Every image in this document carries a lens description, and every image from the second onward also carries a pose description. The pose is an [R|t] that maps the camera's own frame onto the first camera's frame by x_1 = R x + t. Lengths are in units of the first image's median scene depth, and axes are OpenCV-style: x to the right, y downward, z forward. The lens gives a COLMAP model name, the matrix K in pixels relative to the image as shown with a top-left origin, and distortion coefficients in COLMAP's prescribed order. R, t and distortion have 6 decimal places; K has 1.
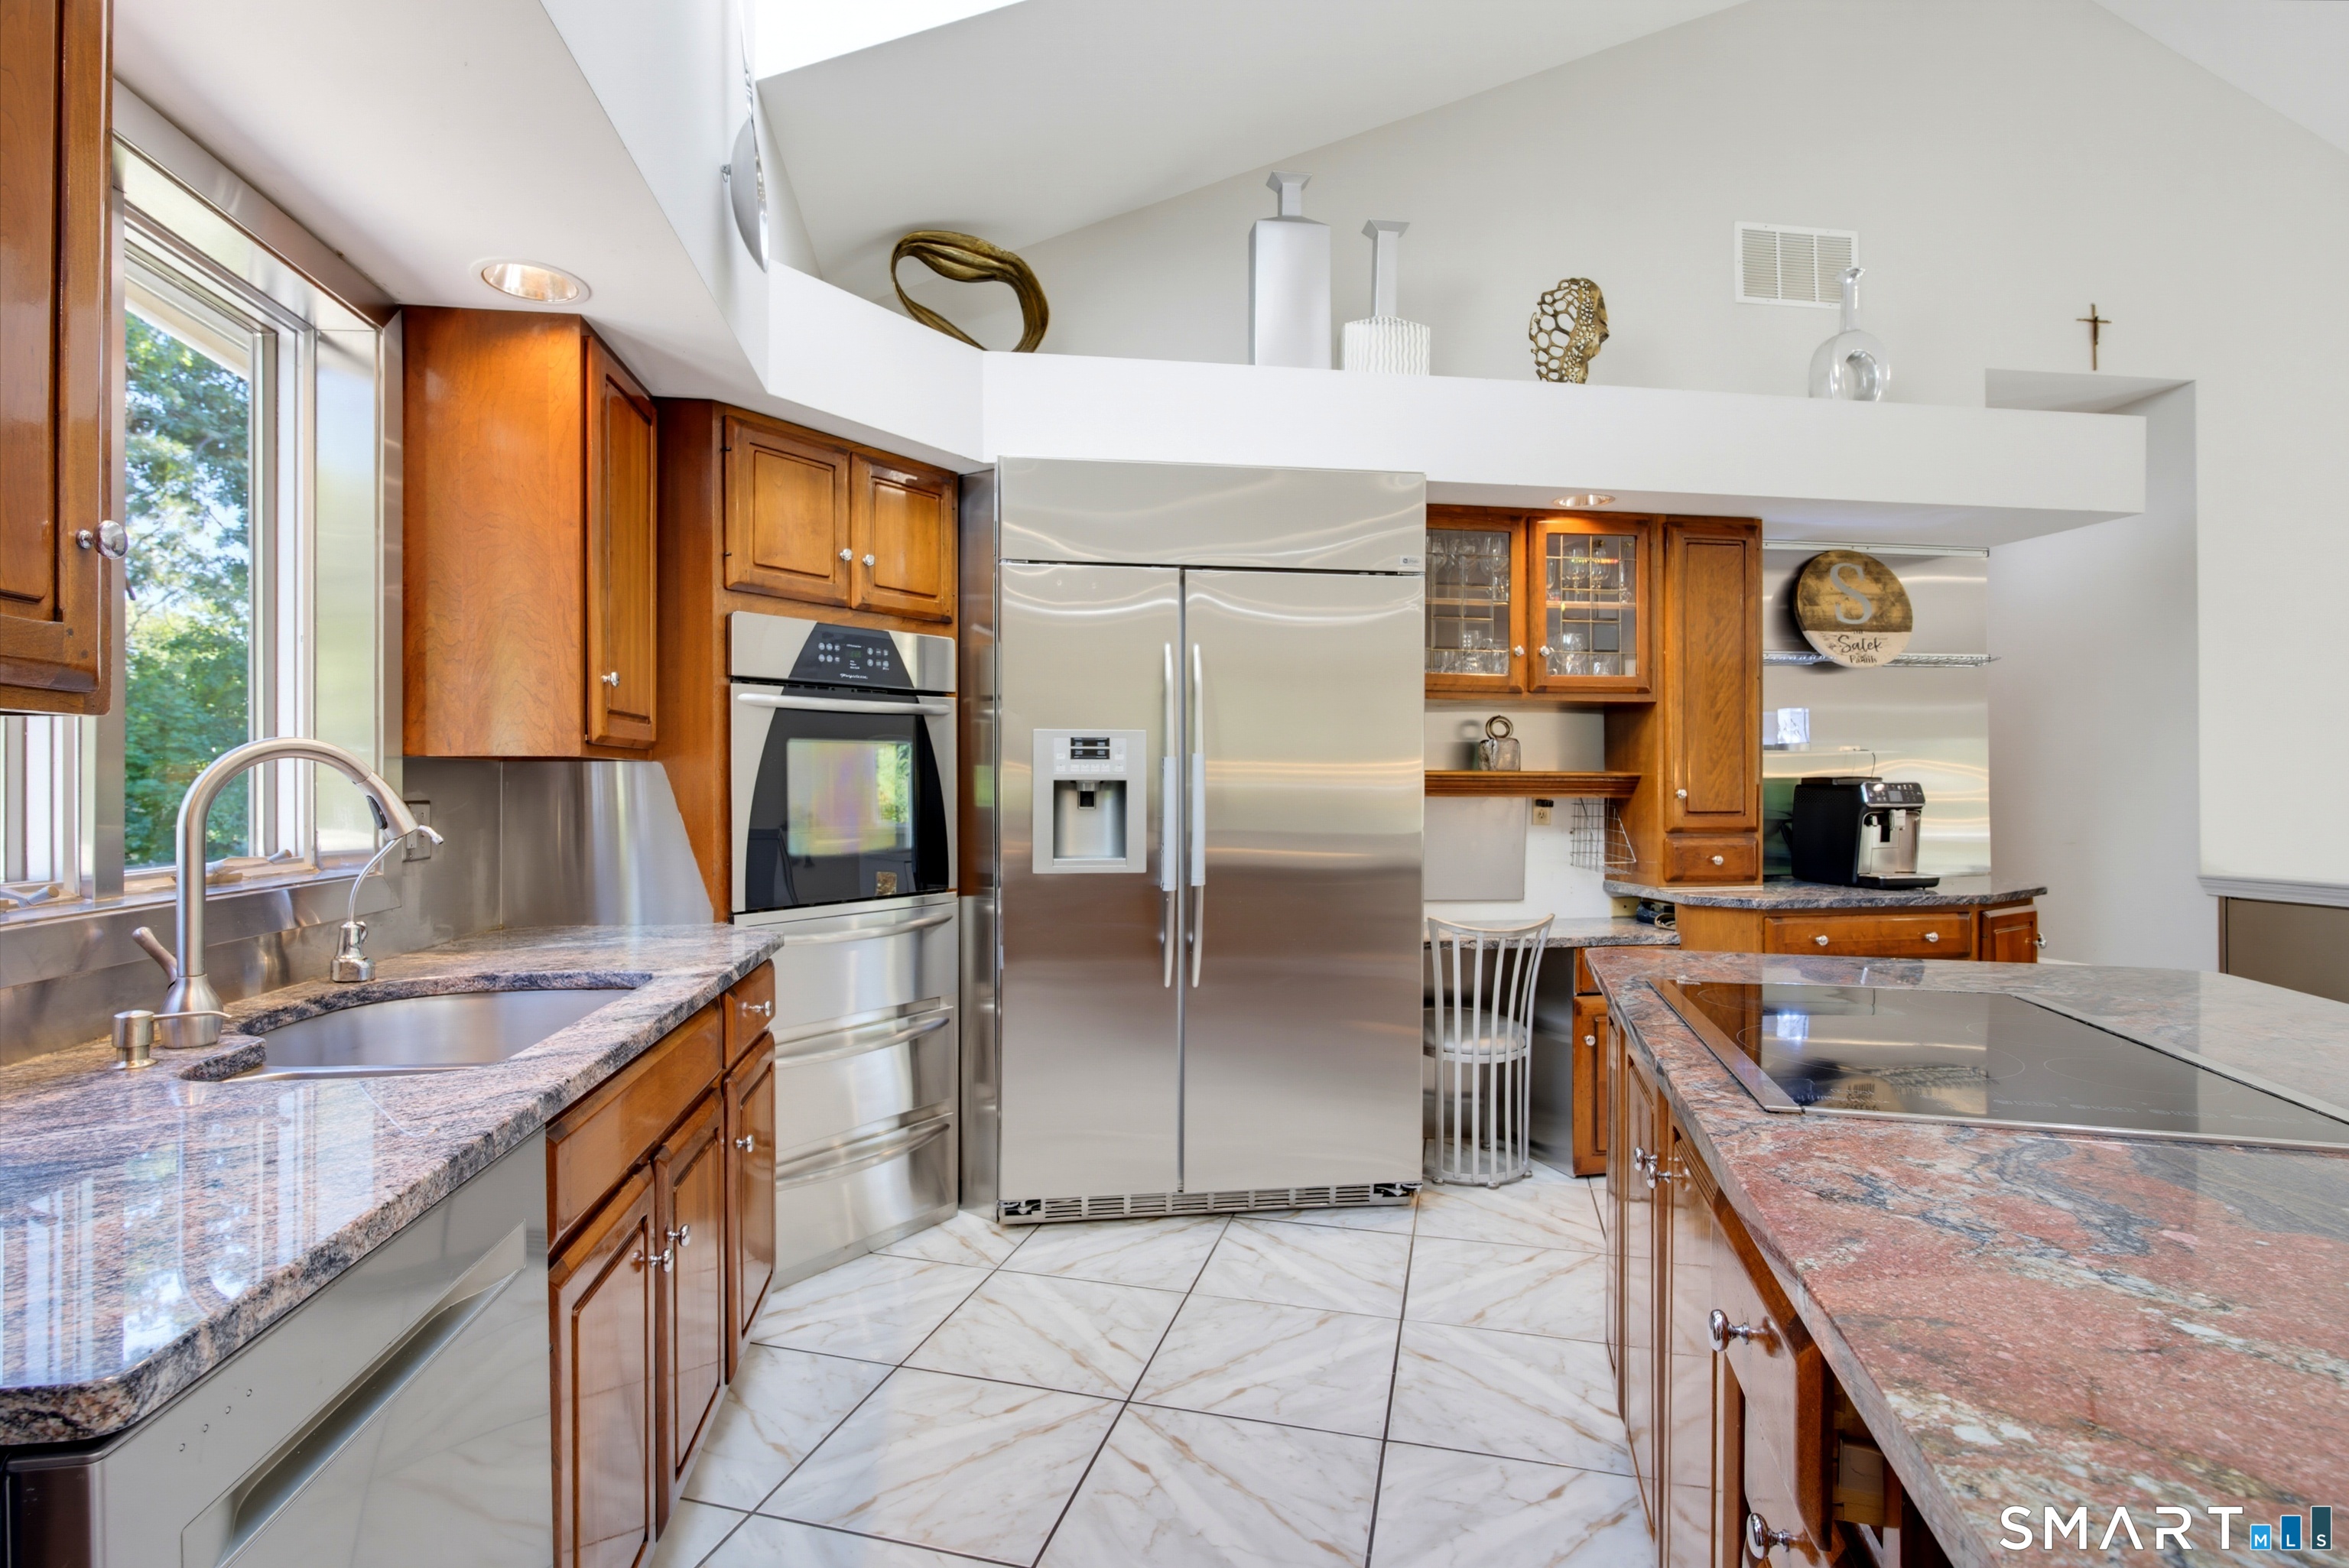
lens RADIAL K [[1147.5, 0, 1174.0], [0, 1147.5, 785.5], [0, 0, 1]] dist [-0.005834, -0.000164]
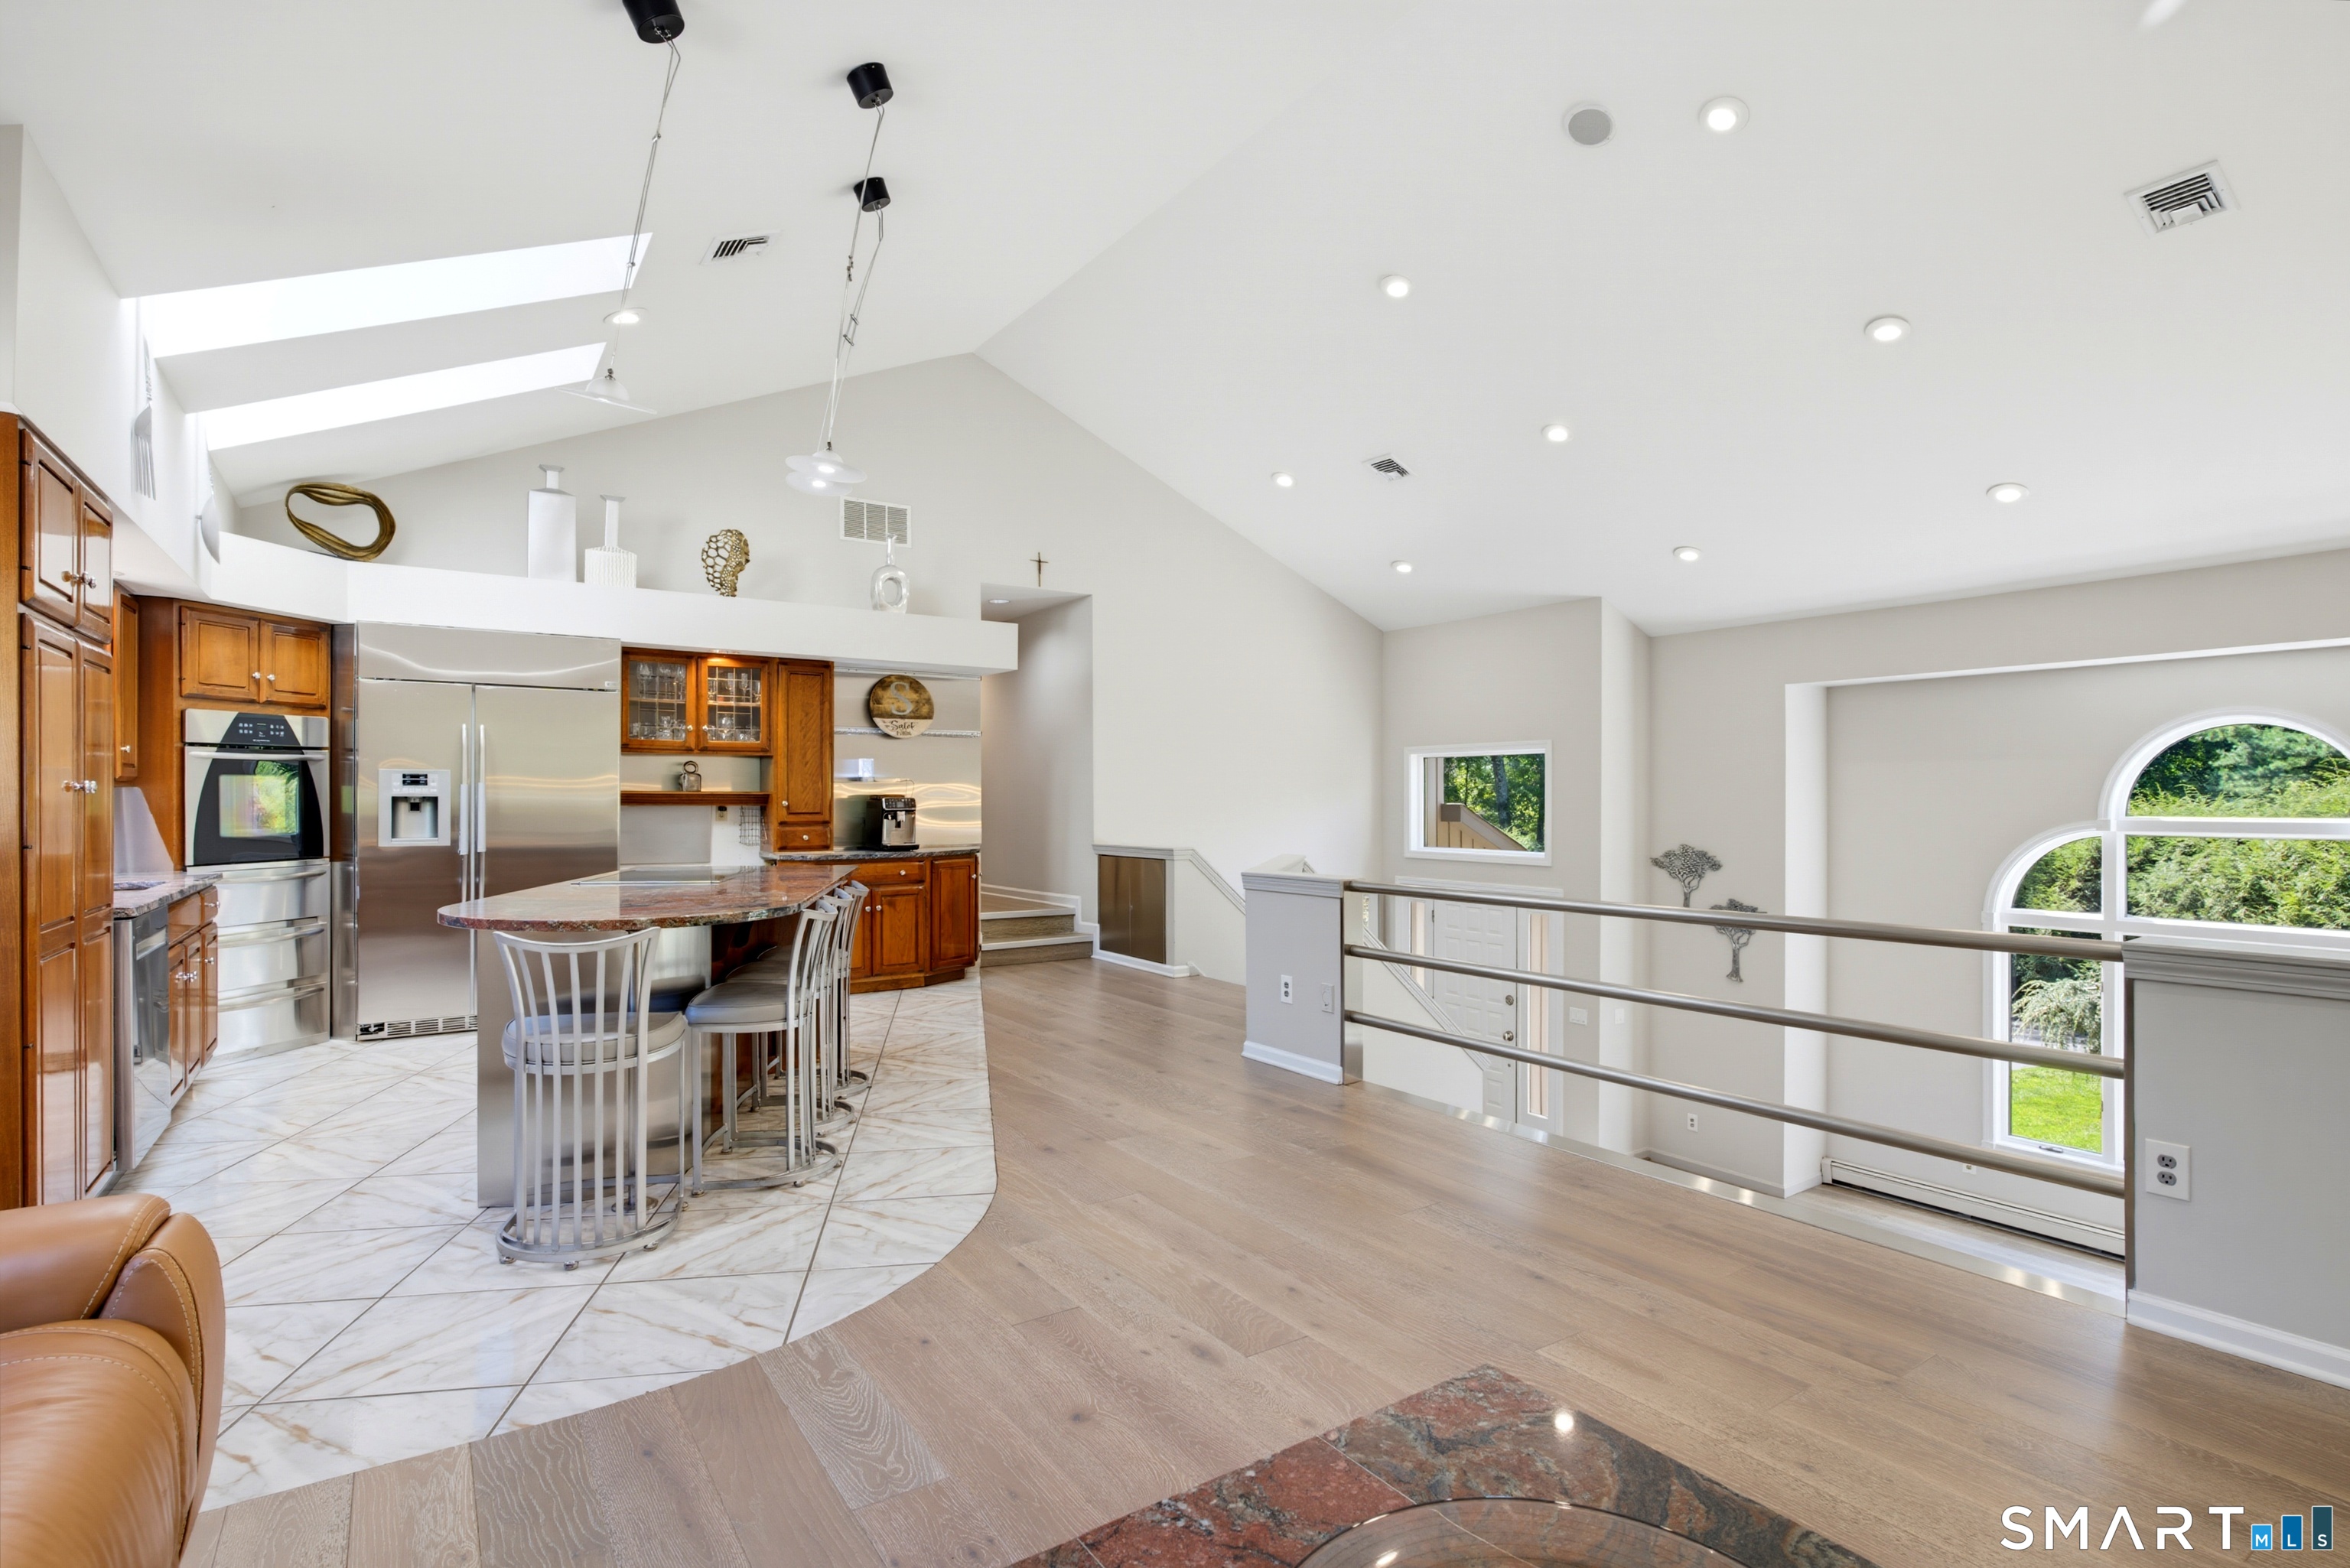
lens RADIAL K [[1148.0, 0, 1171.9], [0, 1148.0, 795.9], [0, 0, 1]] dist [-0.005834, -0.000164]
pose [[0.905303, 0.000544, 0.424766, 0.245133], [0.001313, 0.999991, -0.004078, 0.003480], [-0.424764, 0.004249, 0.905294, -1.186178]]
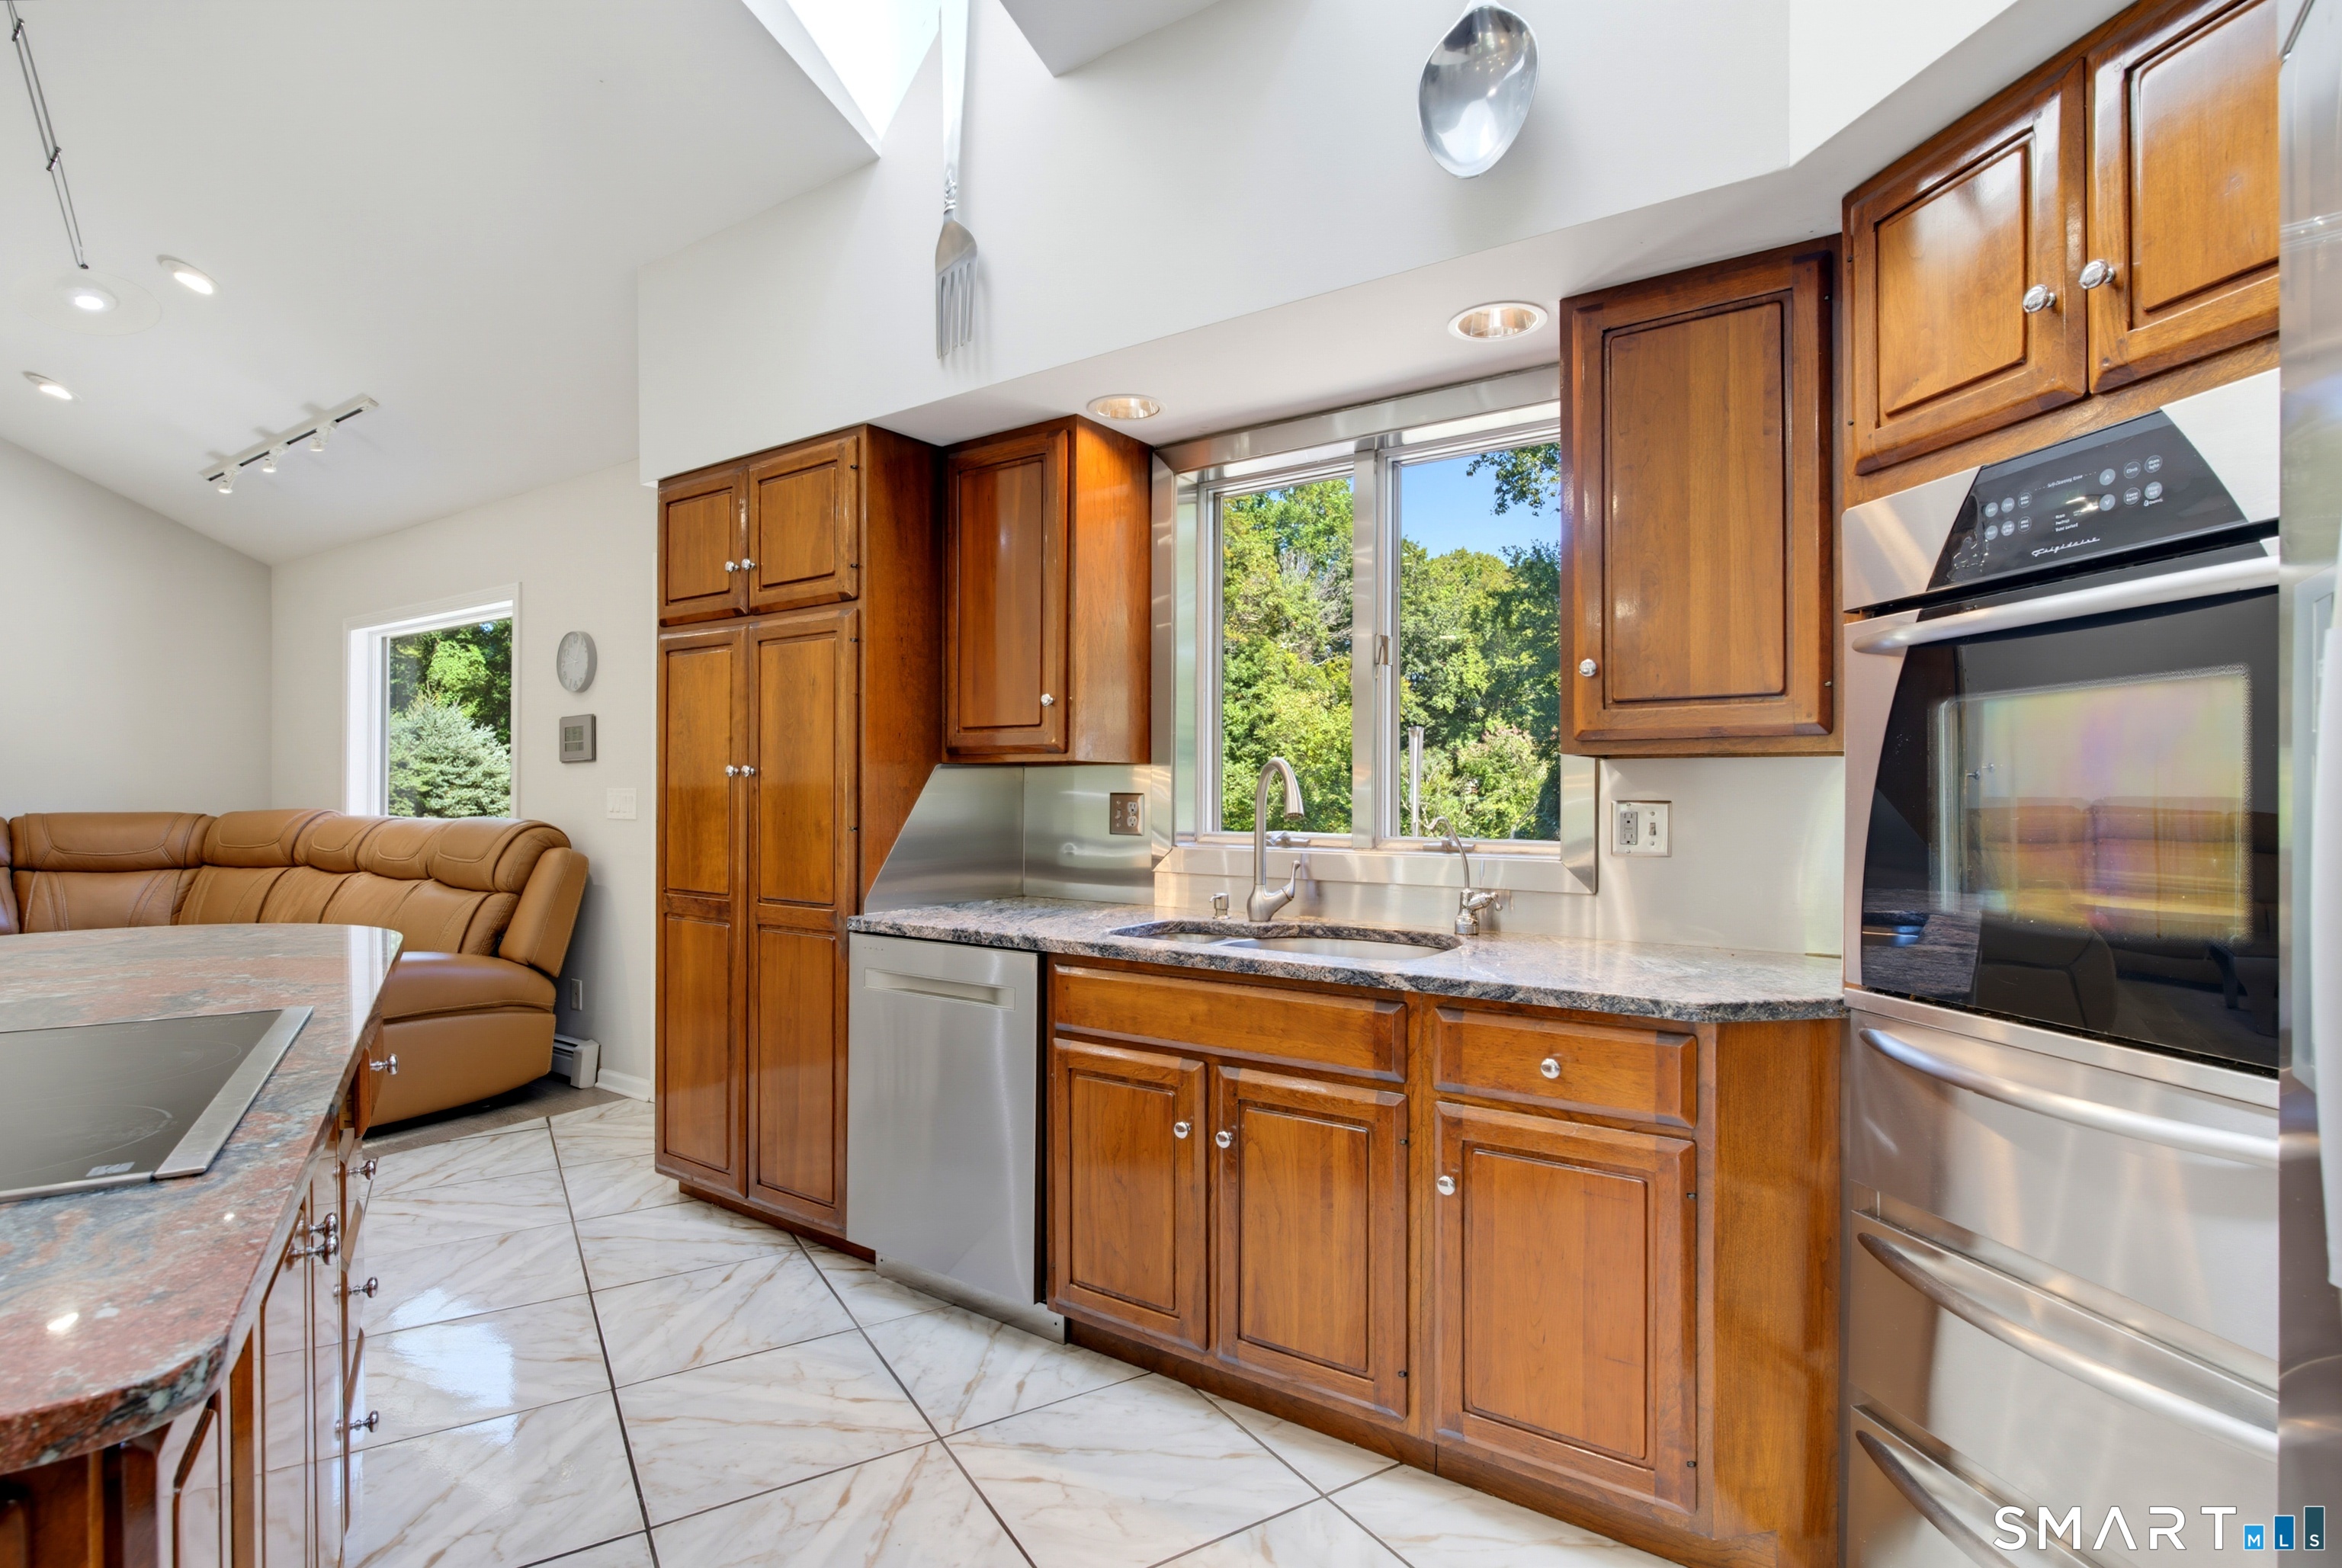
lens RADIAL K [[1144.1, 0, 1171.7], [0, 1144.1, 790.7], [0, 0, 1]] dist [-0.005834, -0.000164]
pose [[-0.689587, -0.002131, -0.724200, 0.281892], [-0.001258, 0.999998, -0.001744, 0.005326], [0.724202, -0.000292, -0.689588, 0.968459]]
